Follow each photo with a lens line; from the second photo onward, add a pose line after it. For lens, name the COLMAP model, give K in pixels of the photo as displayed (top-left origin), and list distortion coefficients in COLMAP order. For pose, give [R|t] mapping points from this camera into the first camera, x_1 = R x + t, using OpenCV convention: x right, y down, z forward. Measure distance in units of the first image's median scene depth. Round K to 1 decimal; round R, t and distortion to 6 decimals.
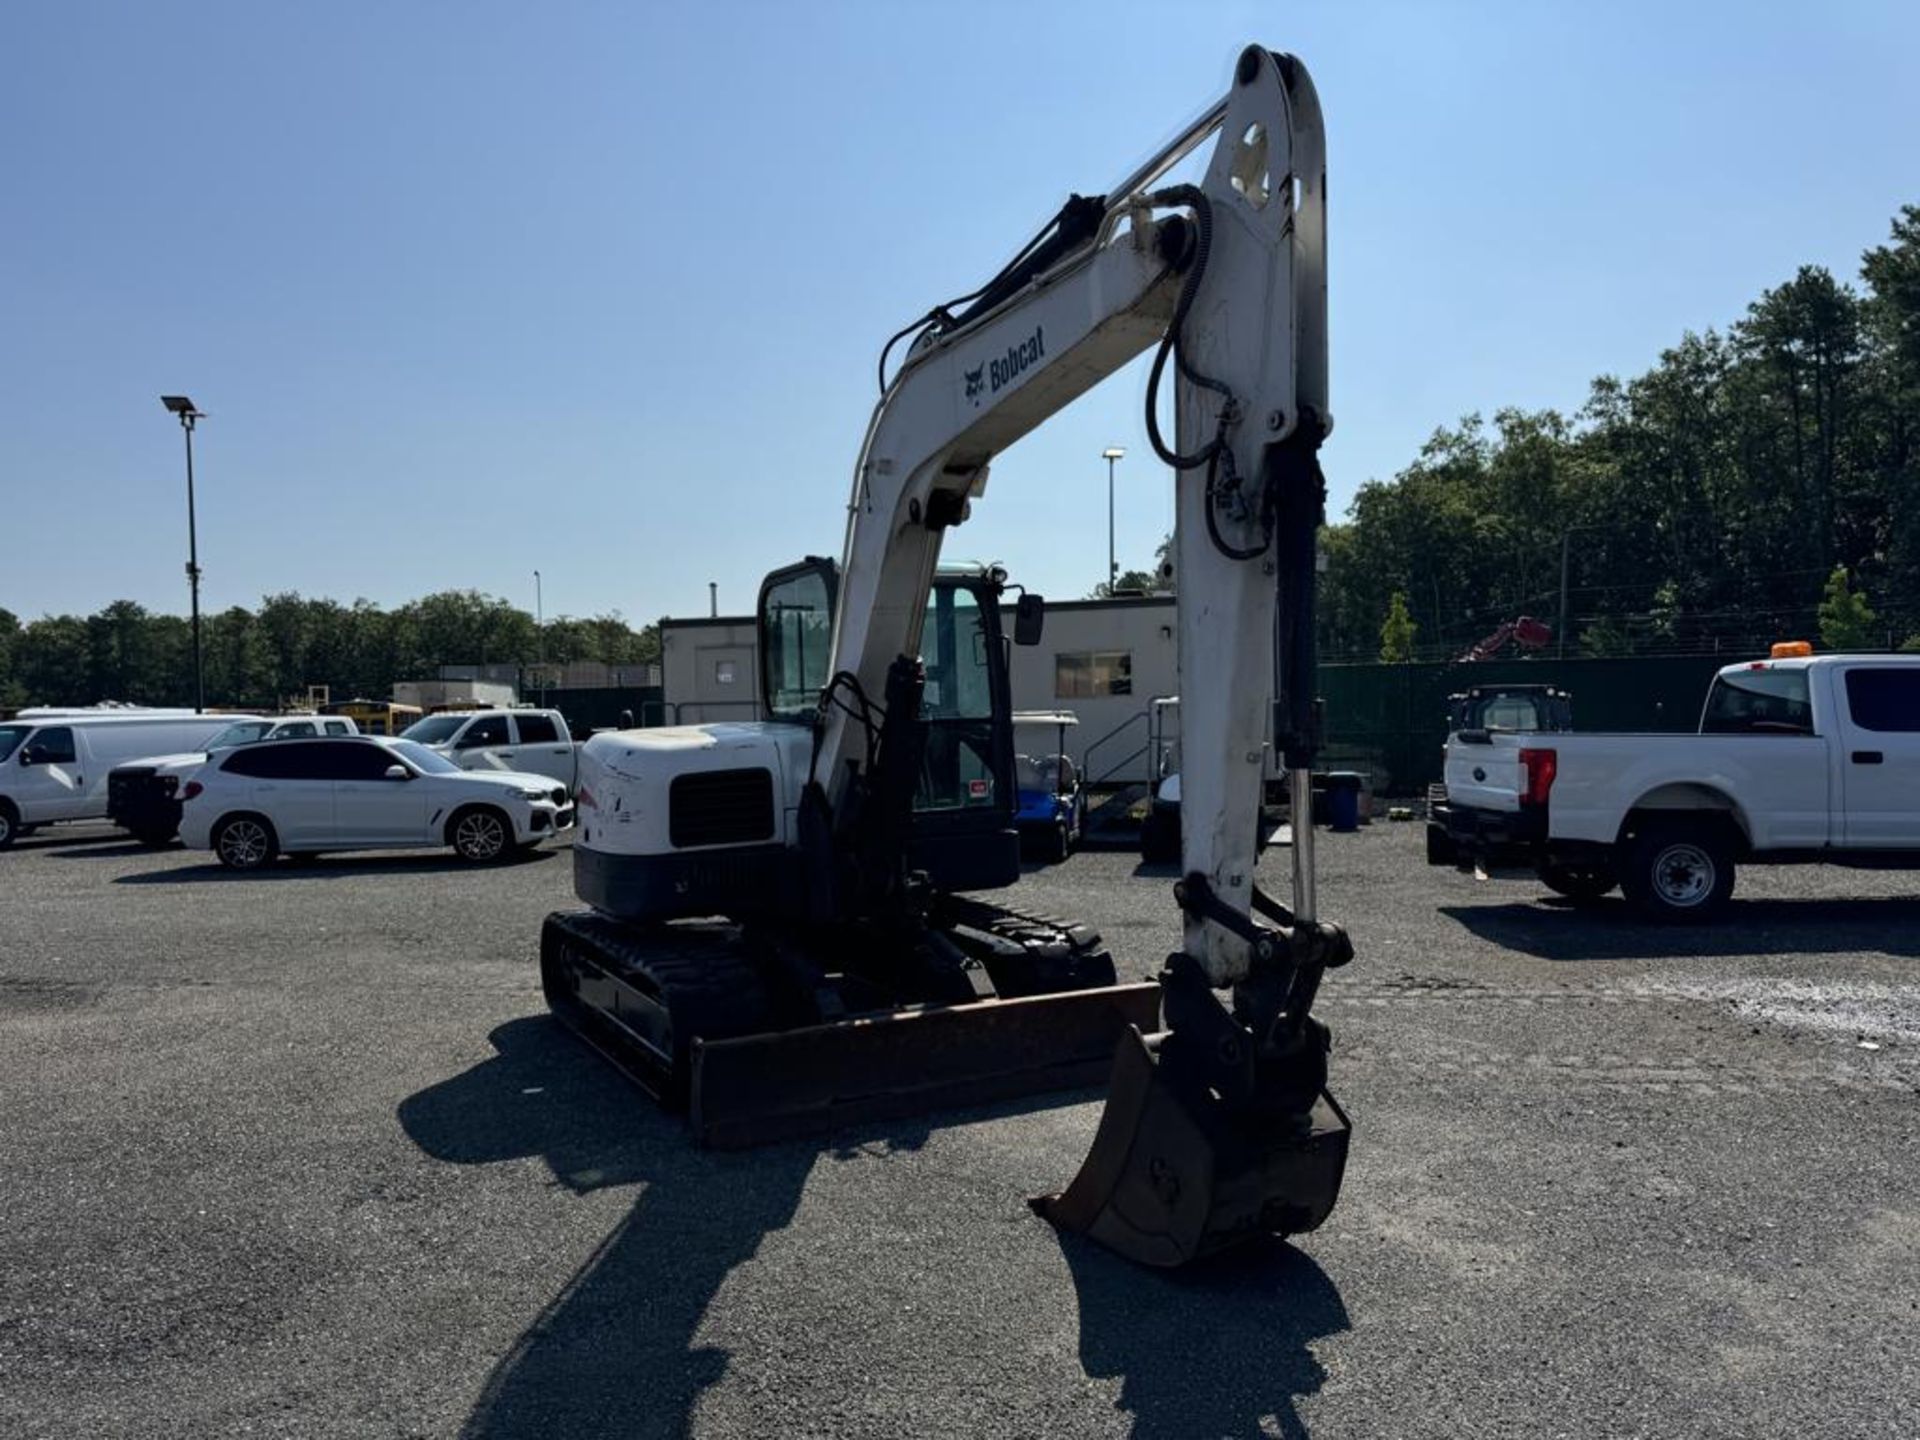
lens RADIAL K [[1352.4, 0, 960.2], [0, 1352.4, 724.1], [0, 0, 1]] dist [0.093823, -0.144839]
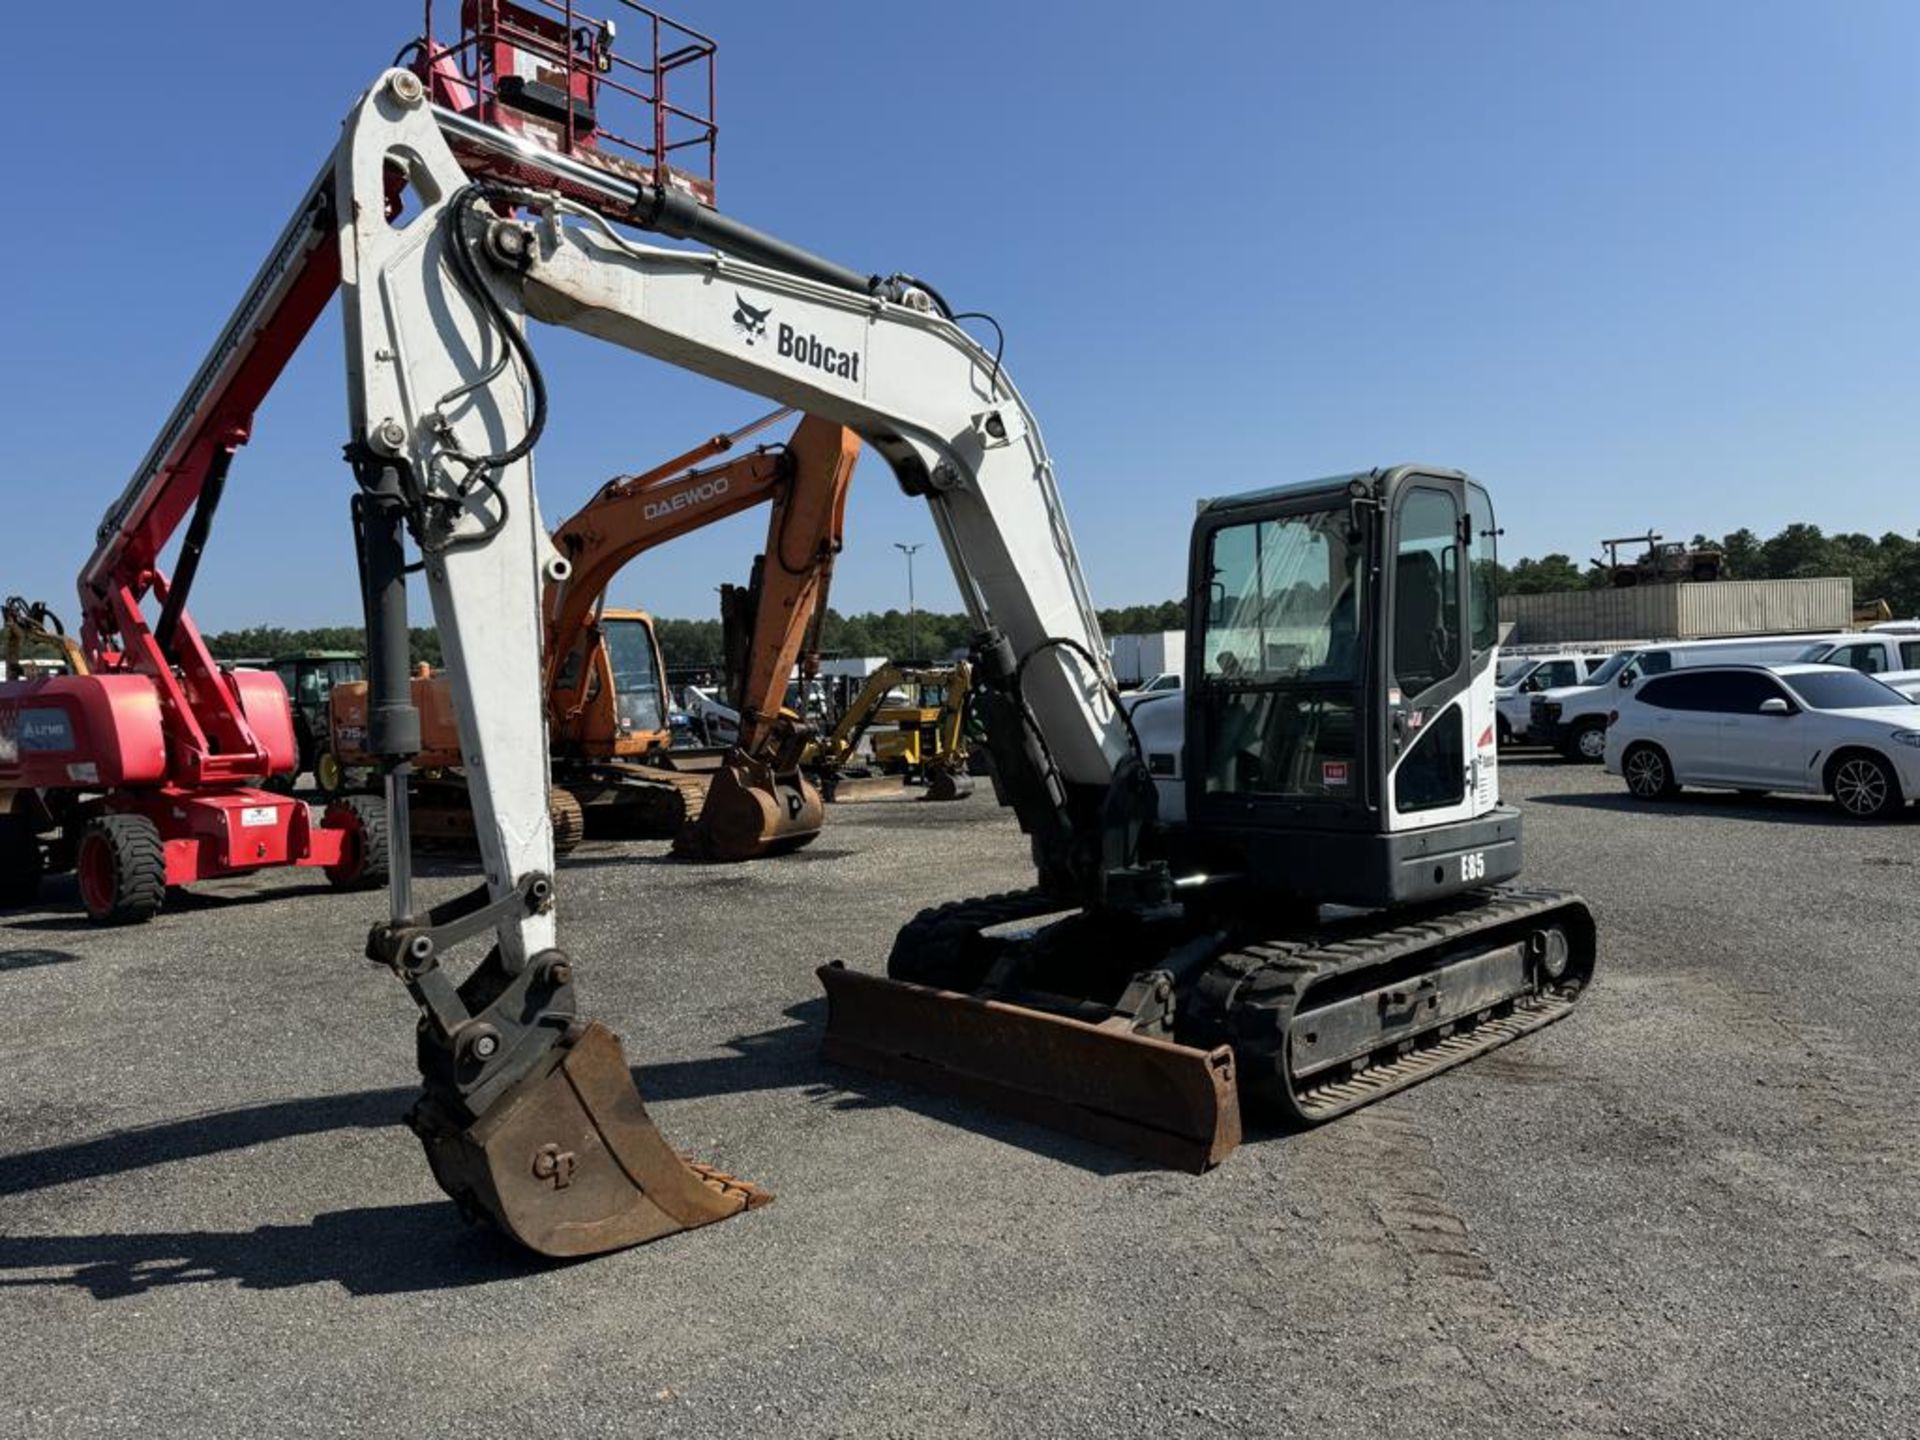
lens RADIAL K [[1341.2, 0, 951.5], [0, 1341.2, 717.2], [0, 0, 1]] dist [0.078485, -0.094599]
pose [[0.246327, 0.036697, -0.968492, 0.344306], [0.025809, 0.998680, 0.044406, -0.011738], [0.968843, -0.035934, 0.245055, 0.293311]]
